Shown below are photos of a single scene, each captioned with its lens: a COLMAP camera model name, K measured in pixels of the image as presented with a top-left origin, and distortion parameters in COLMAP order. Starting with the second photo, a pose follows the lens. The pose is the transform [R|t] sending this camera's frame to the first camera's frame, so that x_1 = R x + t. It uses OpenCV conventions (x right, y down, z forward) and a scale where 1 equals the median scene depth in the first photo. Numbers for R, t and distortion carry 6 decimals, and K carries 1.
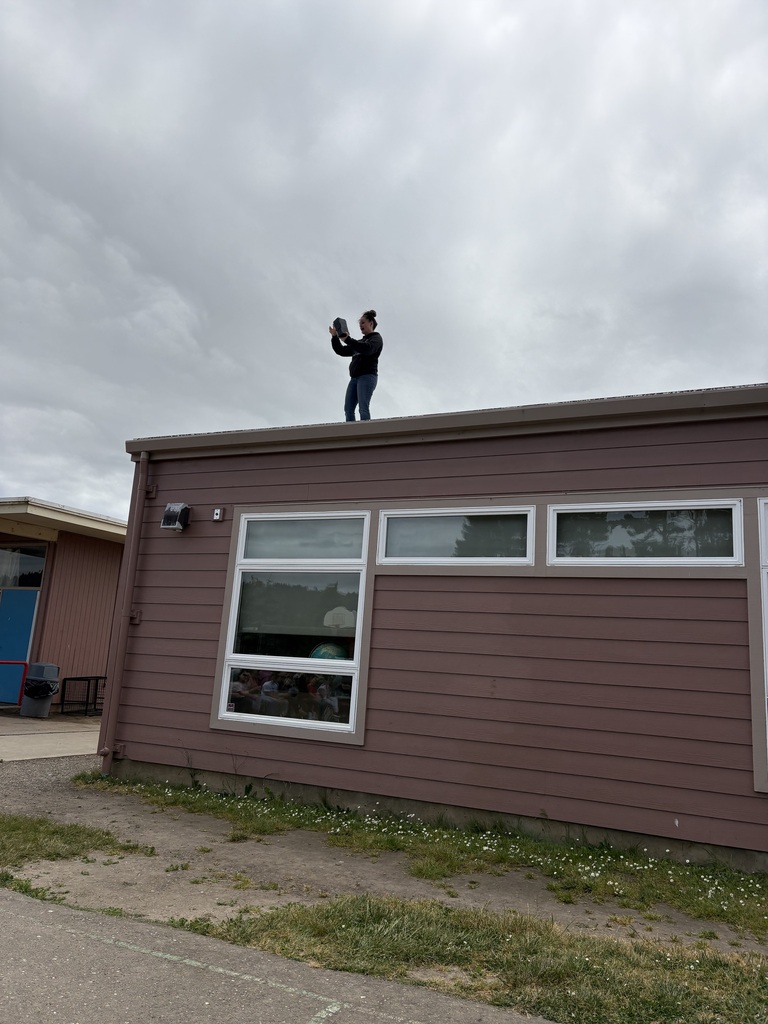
lens RADIAL K [[770.7, 0, 384.0], [0, 770.7, 512.0], [0, 0, 1]] dist [0.030355, -0.008891]
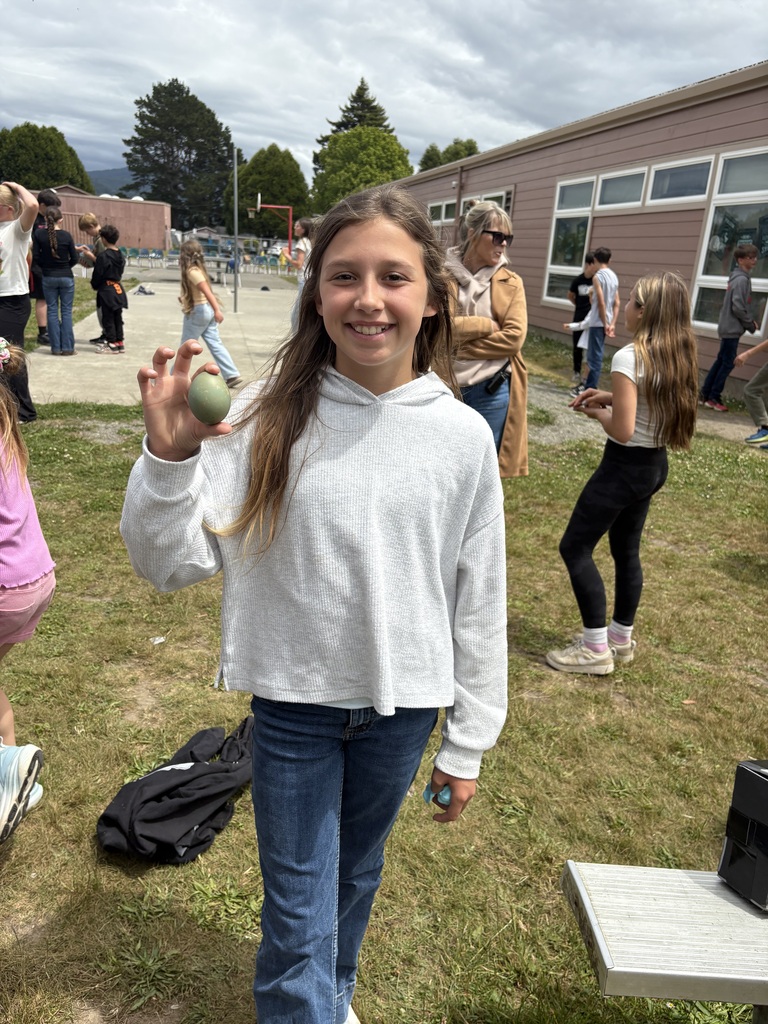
lens RADIAL K [[770.7, 0, 384.0], [0, 770.7, 512.0], [0, 0, 1]] dist [0.030355, -0.008891]
pose [[0.608937, 0.228024, -0.759737, 1.086247], [0.129957, 0.916170, 0.379137, -0.030321], [0.782500, -0.329604, 0.528256, -0.484789]]
